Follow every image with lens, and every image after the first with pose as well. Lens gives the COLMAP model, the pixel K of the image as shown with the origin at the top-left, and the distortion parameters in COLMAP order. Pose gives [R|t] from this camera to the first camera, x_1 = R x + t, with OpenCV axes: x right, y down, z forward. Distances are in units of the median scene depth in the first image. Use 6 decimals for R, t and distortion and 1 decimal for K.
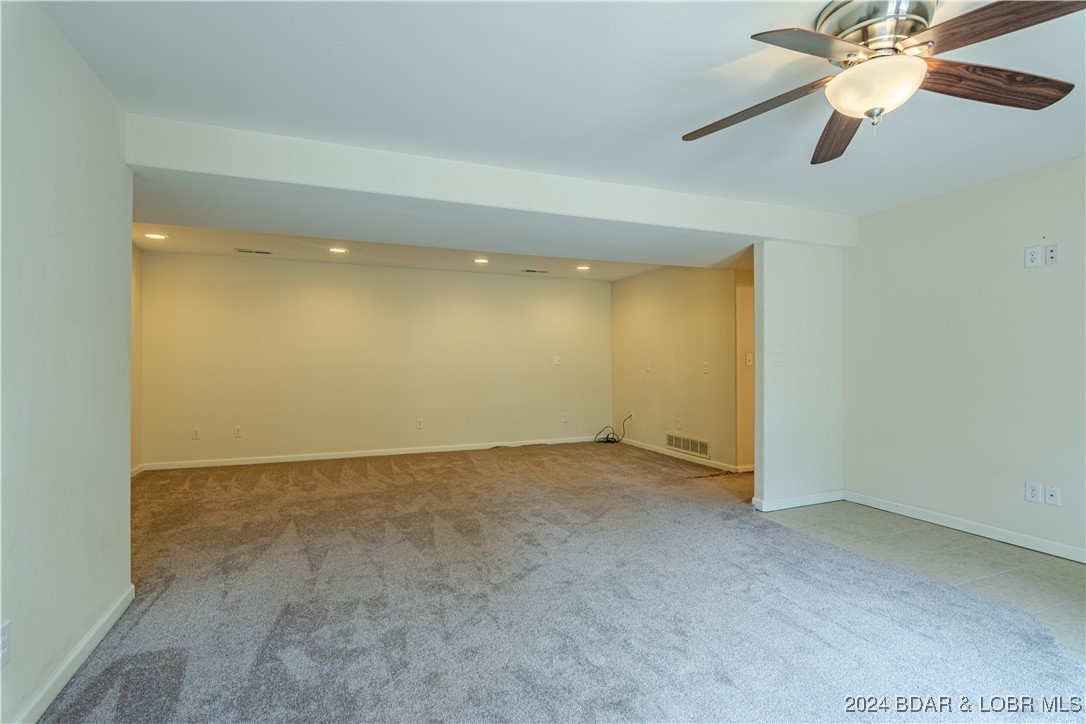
lens RADIAL K [[522.7, 0, 539.4], [0, 522.7, 360.1], [0, 0, 1]] dist [-0.004233, -0.006112]
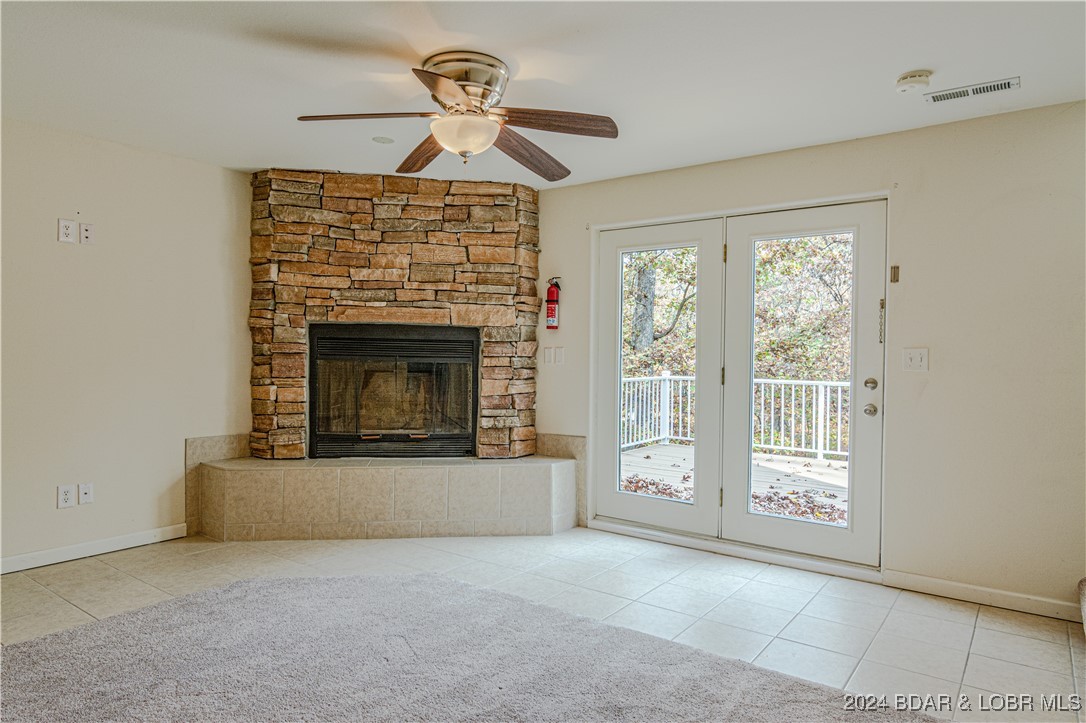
lens RADIAL K [[670.9, 0, 543.0], [0, 670.9, 361.5], [0, 0, 1]] dist [-0.000537, -0.001185]
pose [[-0.515609, -0.018753, 0.856619, -0.605744], [-0.013313, 0.999815, 0.013874, -0.004736], [-0.856720, -0.004251, -0.515764, 1.204230]]
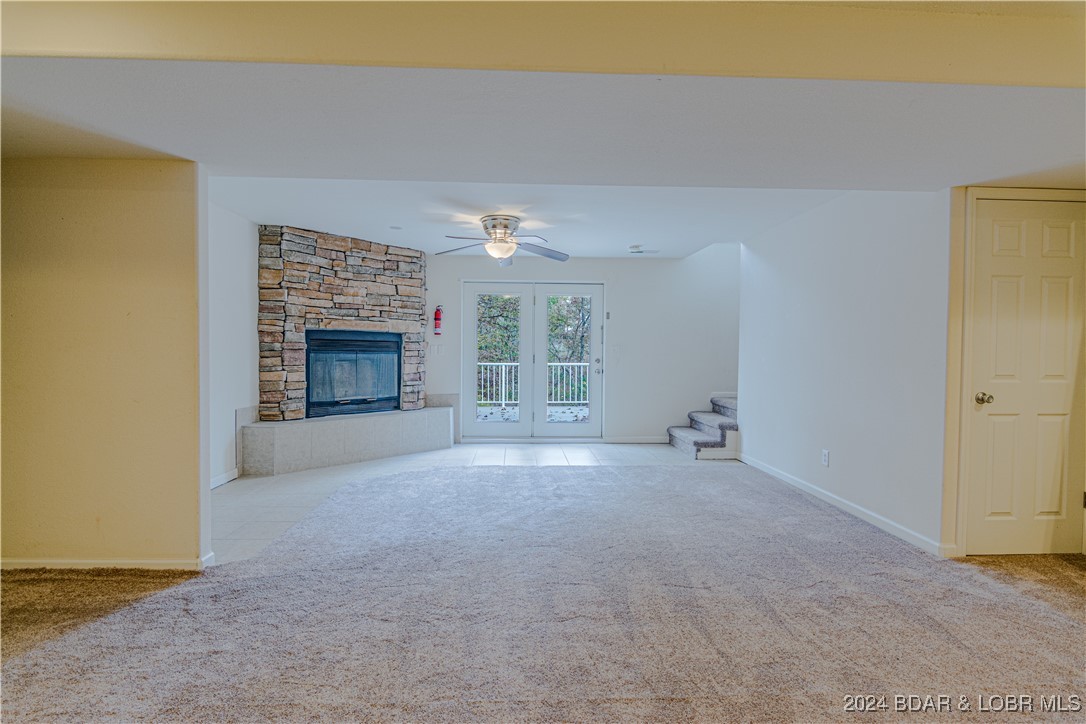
lens RADIAL K [[522.7, 0, 539.4], [0, 522.7, 360.1], [0, 0, 1]] dist [-0.004233, -0.006112]
pose [[-0.941136, -0.014238, 0.337729, -0.346236], [-0.008355, 0.999787, 0.018865, 0.003366], [-0.337925, 0.014933, -0.941054, 2.556721]]
